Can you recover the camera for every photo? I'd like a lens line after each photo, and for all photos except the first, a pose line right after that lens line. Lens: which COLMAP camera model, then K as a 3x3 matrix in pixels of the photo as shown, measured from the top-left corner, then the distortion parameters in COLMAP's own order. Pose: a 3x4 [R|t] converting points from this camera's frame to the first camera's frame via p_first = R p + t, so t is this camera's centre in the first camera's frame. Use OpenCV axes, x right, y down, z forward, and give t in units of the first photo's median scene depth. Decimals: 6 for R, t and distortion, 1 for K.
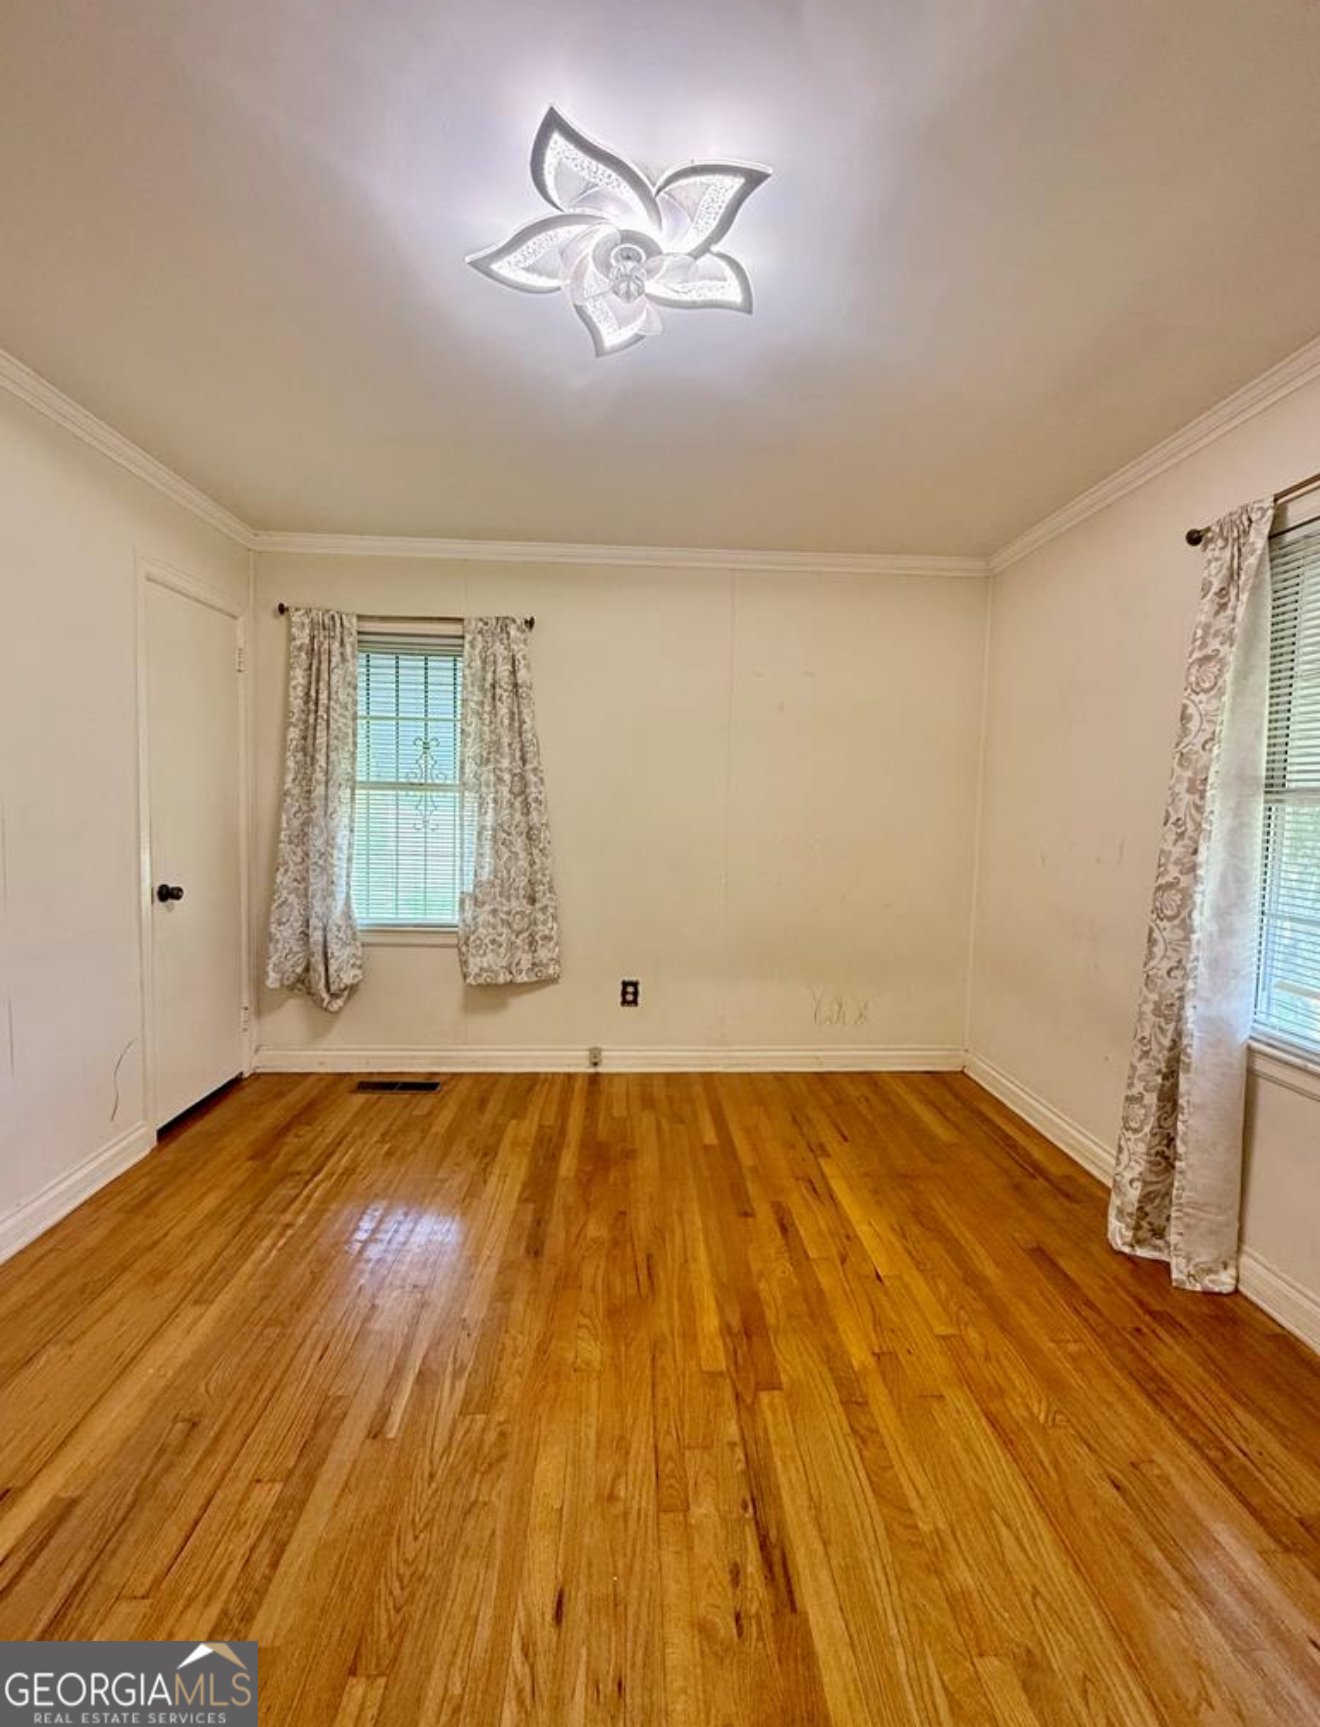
lens RADIAL K [[708.0, 0, 643.0], [0, 708.0, 856.9], [0, 0, 1]] dist [-0.002306, 0.000614]
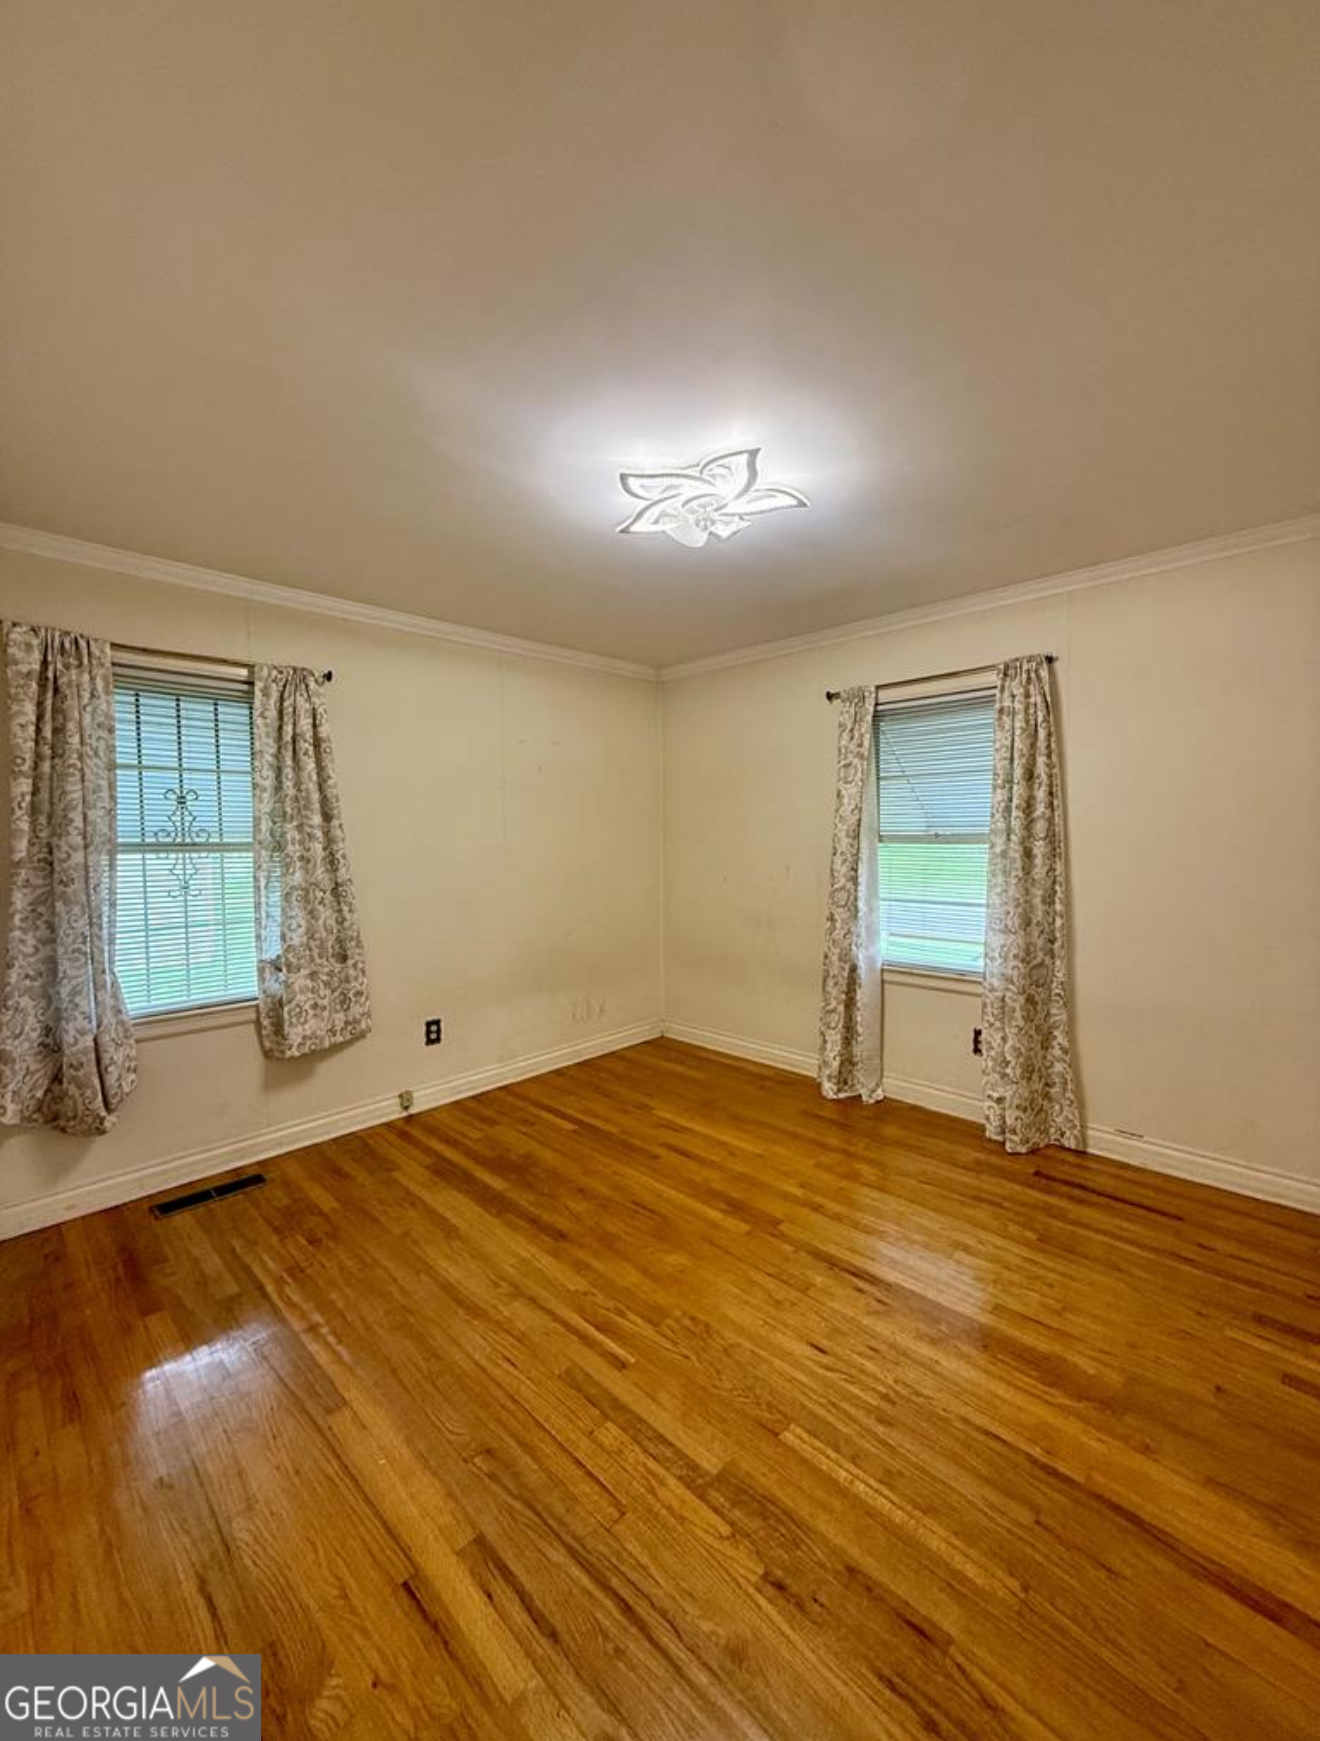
lens RADIAL K [[705.5, 0, 625.1], [0, 705.5, 875.9], [0, 0, 1]] dist [-0.002459, 0.000358]
pose [[0.748652, -0.070037, 0.659254, -0.518233], [0.078023, 0.996802, 0.017294, -0.039912], [-0.658356, 0.038490, 0.751722, 0.002603]]
